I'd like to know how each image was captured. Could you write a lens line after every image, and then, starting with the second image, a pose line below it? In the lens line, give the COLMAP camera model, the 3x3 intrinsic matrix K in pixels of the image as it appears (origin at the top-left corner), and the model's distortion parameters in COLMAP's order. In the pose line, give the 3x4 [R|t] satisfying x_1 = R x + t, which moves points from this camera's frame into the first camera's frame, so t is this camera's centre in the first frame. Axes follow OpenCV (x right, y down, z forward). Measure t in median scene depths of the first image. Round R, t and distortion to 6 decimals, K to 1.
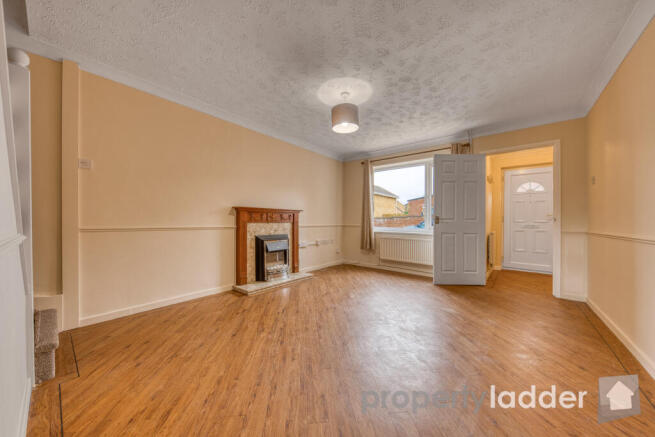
lens RADIAL K [[225.9, 0, 327.3], [0, 225.9, 220.3], [0, 0, 1]] dist [0.001019, -0.000078]
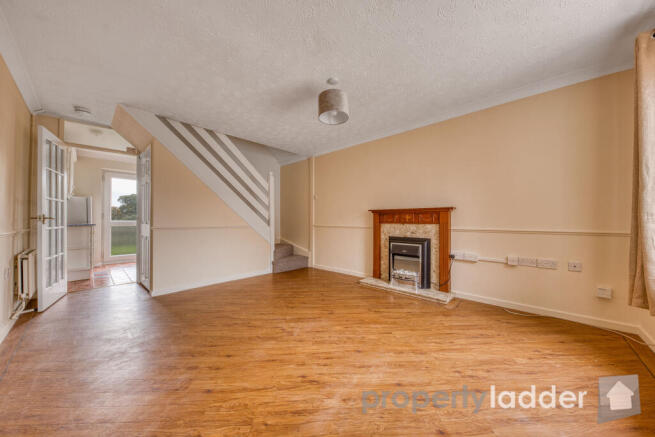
lens RADIAL K [[225.9, 0, 327.3], [0, 225.9, 222.6], [0, 0, 1]] dist [0.001019, -0.000078]
pose [[-0.069386, -0.005538, -0.997575, 0.740239], [-0.003298, 0.999980, -0.005322, 0.012065], [0.997584, 0.002921, -0.069403, 0.798505]]
